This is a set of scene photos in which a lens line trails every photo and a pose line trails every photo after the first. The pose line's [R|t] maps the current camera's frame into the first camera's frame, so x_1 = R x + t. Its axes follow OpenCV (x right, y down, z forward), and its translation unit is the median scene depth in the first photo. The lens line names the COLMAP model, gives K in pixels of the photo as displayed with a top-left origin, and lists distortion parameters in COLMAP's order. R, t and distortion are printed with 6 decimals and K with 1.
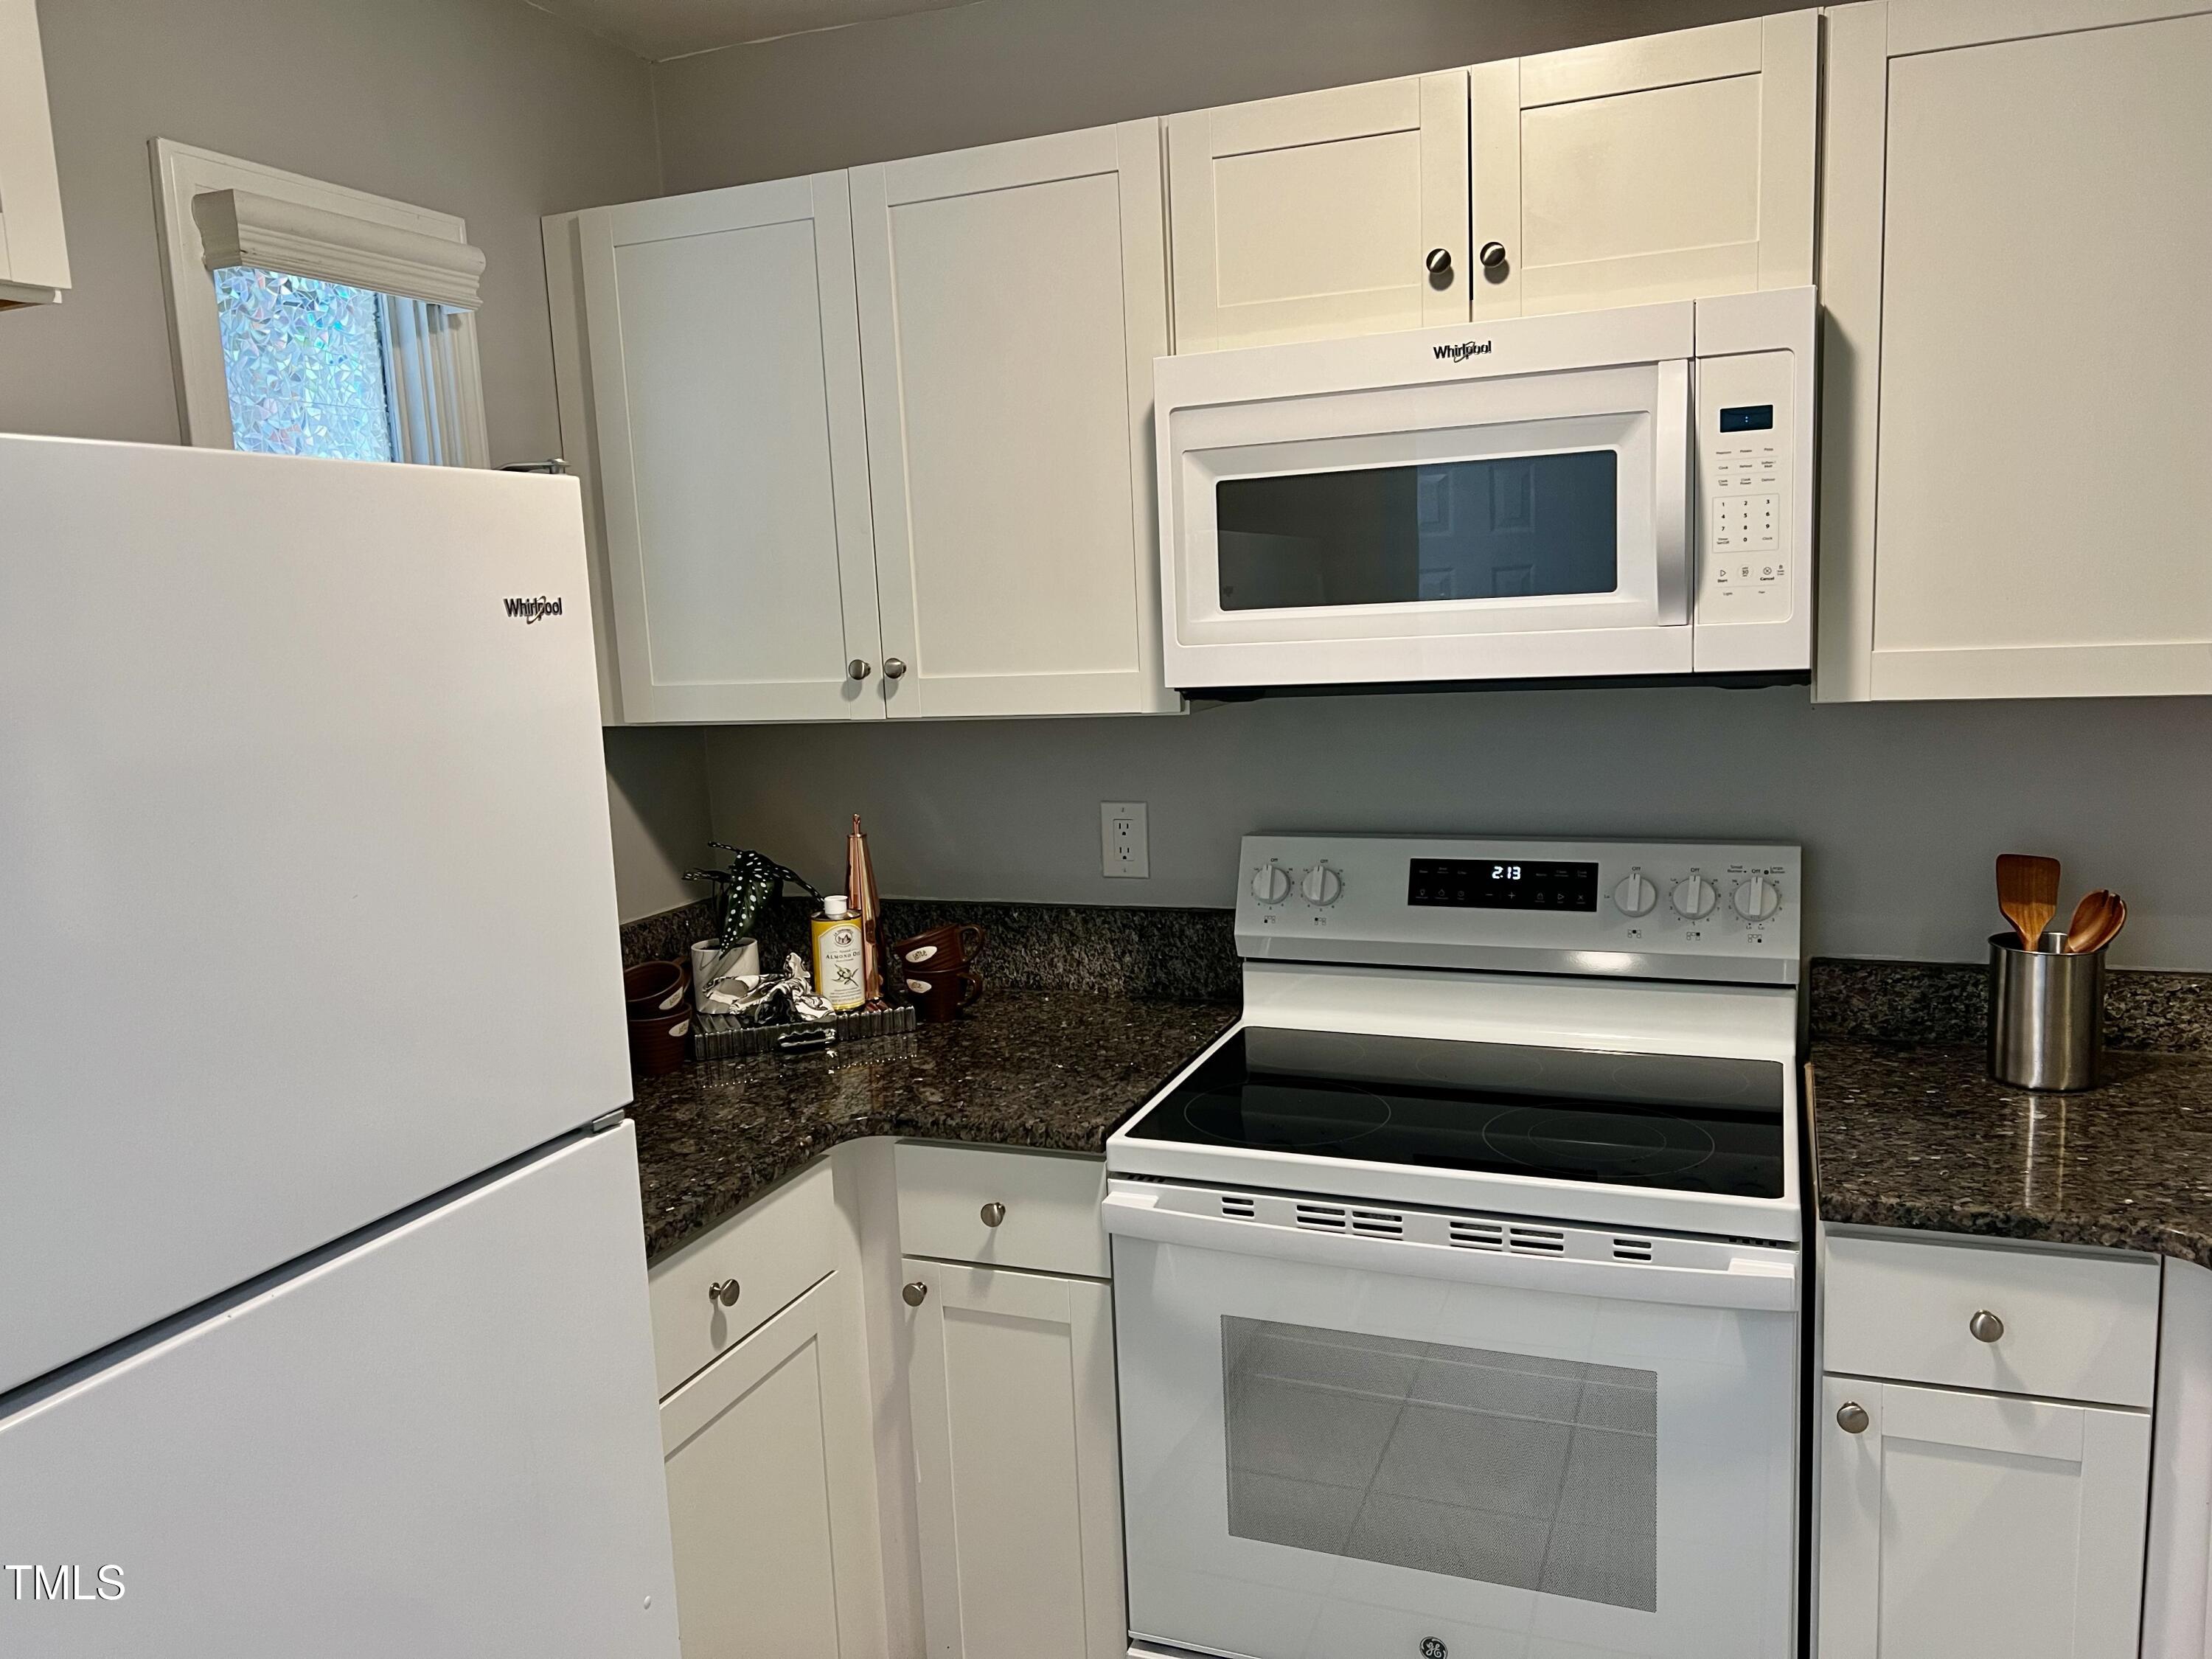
lens RADIAL K [[1627.5, 0, 1106.0], [0, 1627.5, 829.5], [0, 0, 1]] dist [0.066308, -0.081959]
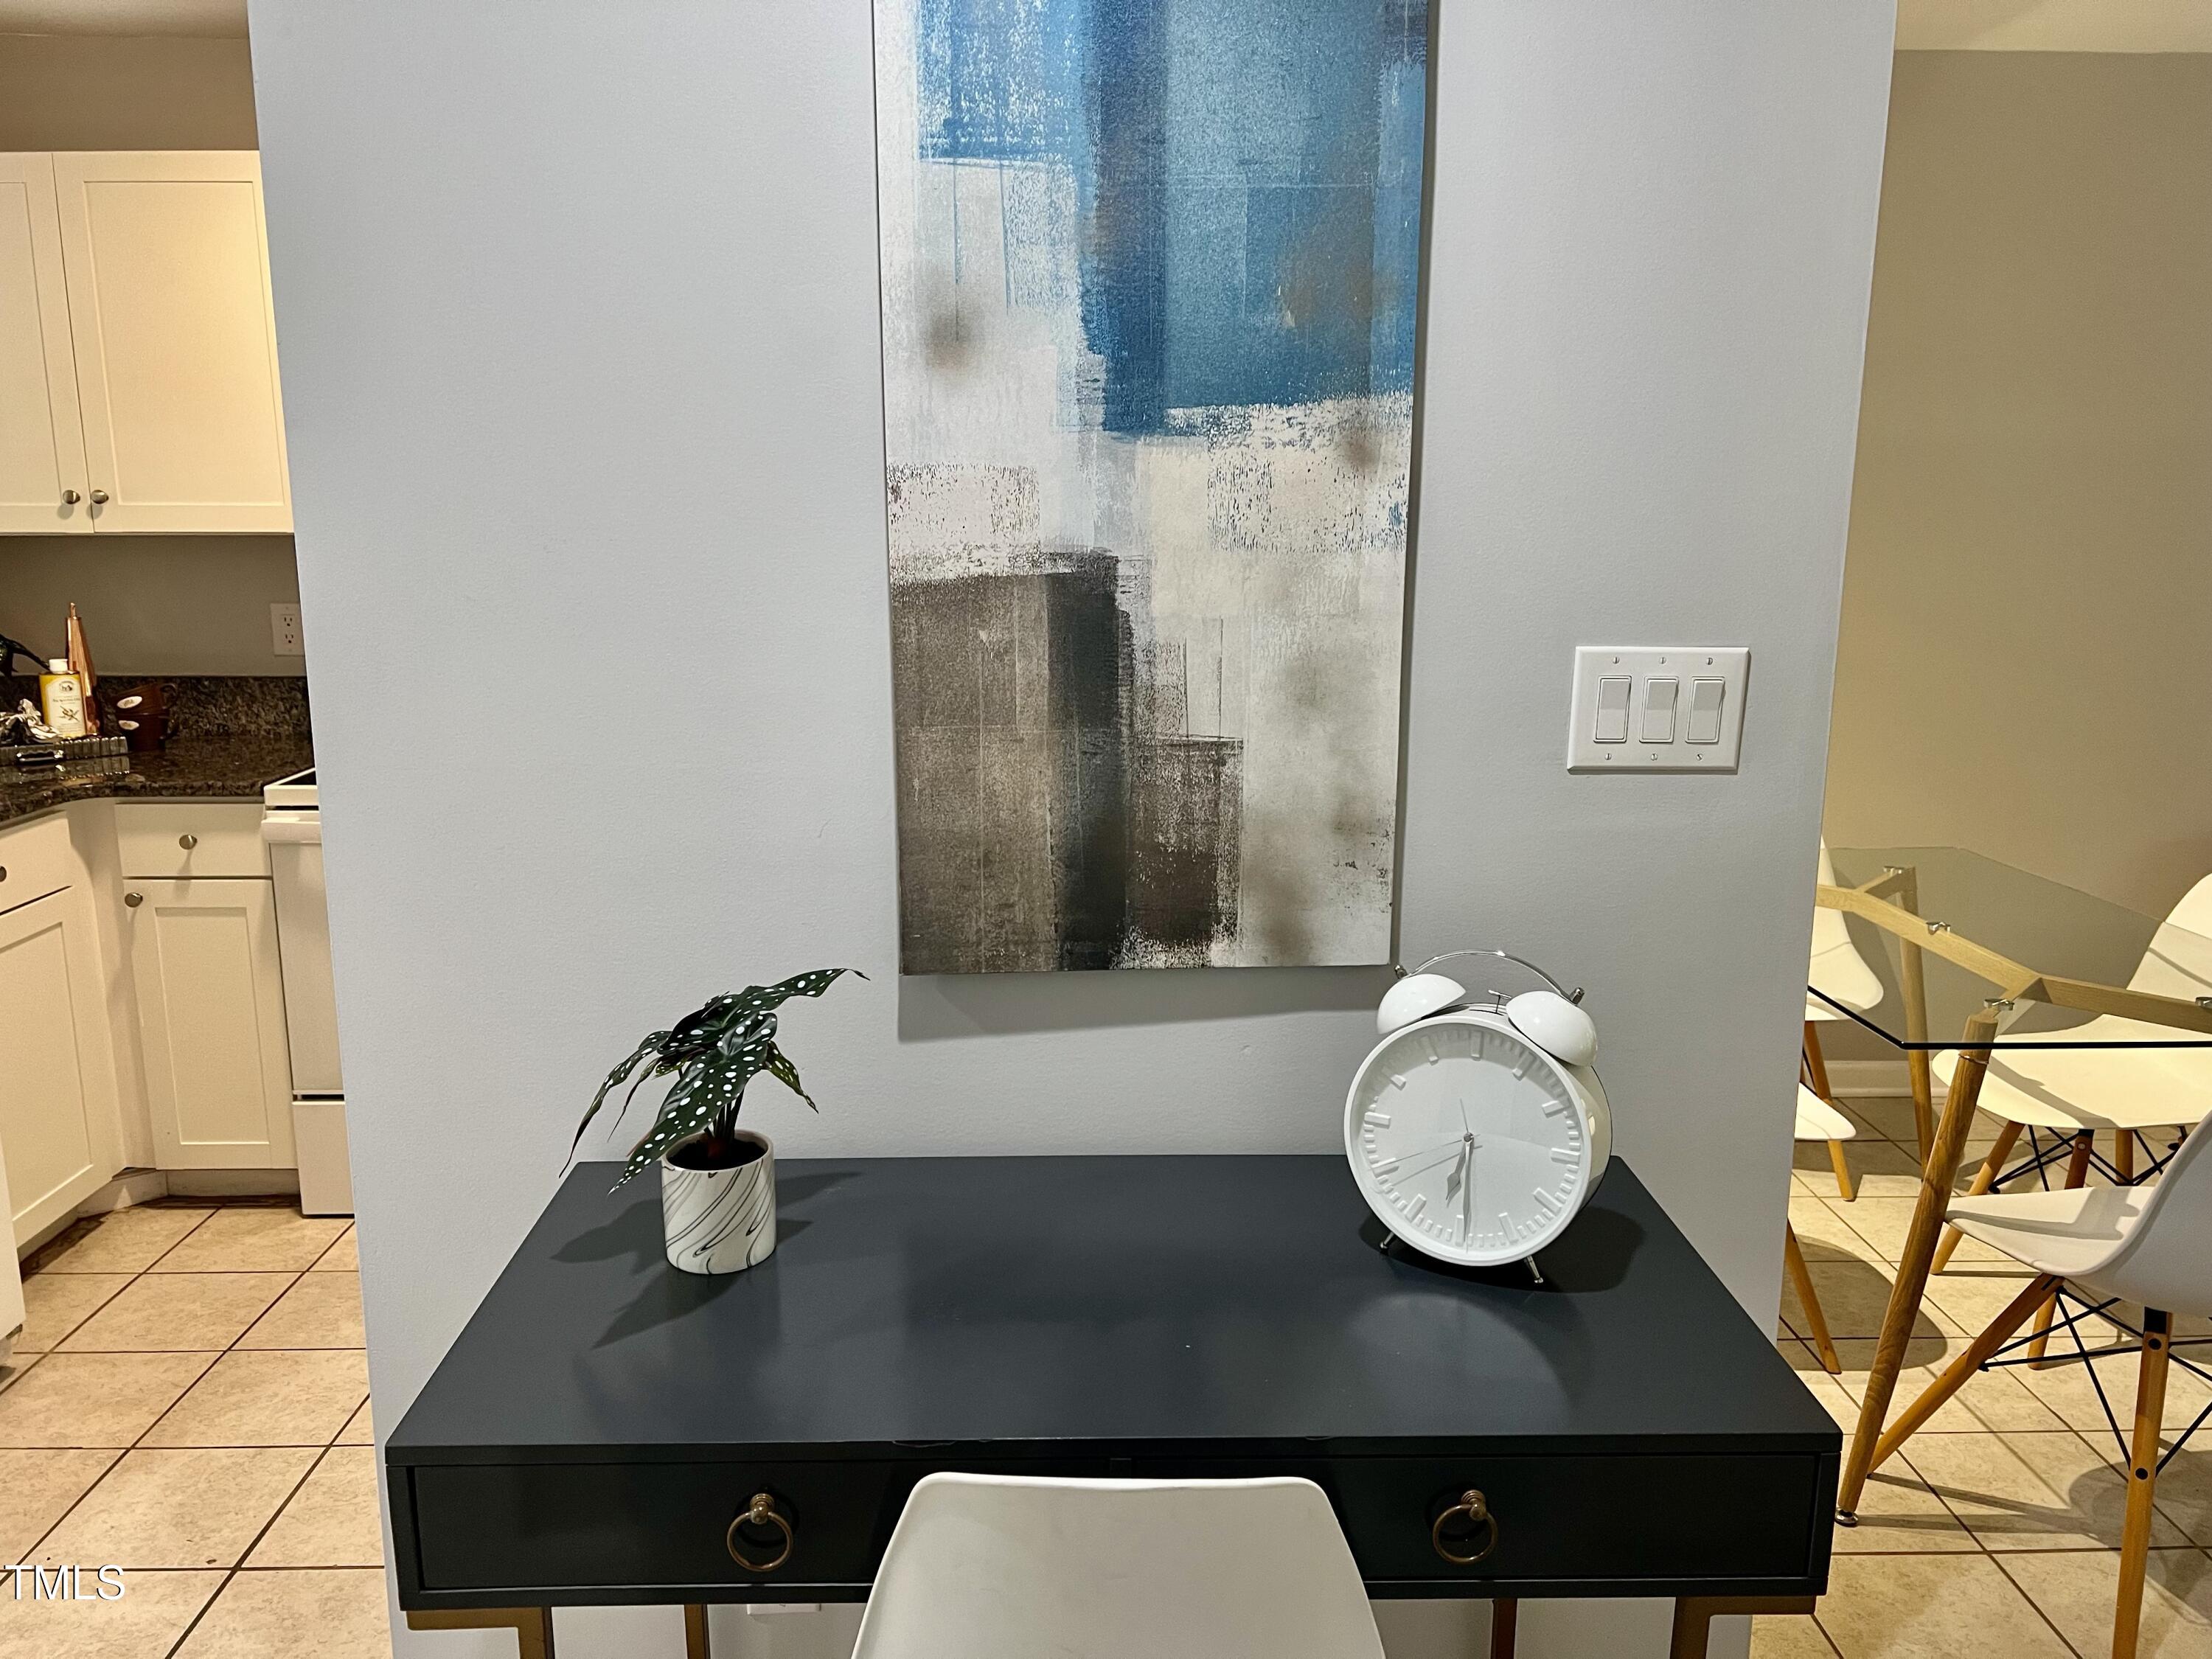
lens RADIAL K [[1627.5, 0, 1106.0], [0, 1627.5, 829.5], [0, 0, 1]] dist [0.066308, -0.081959]
pose [[0.913538, -0.032775, 0.405431, 0.086495], [0.011710, 0.998454, 0.054331, 0.129372], [-0.406585, -0.044886, 0.912510, -0.737562]]
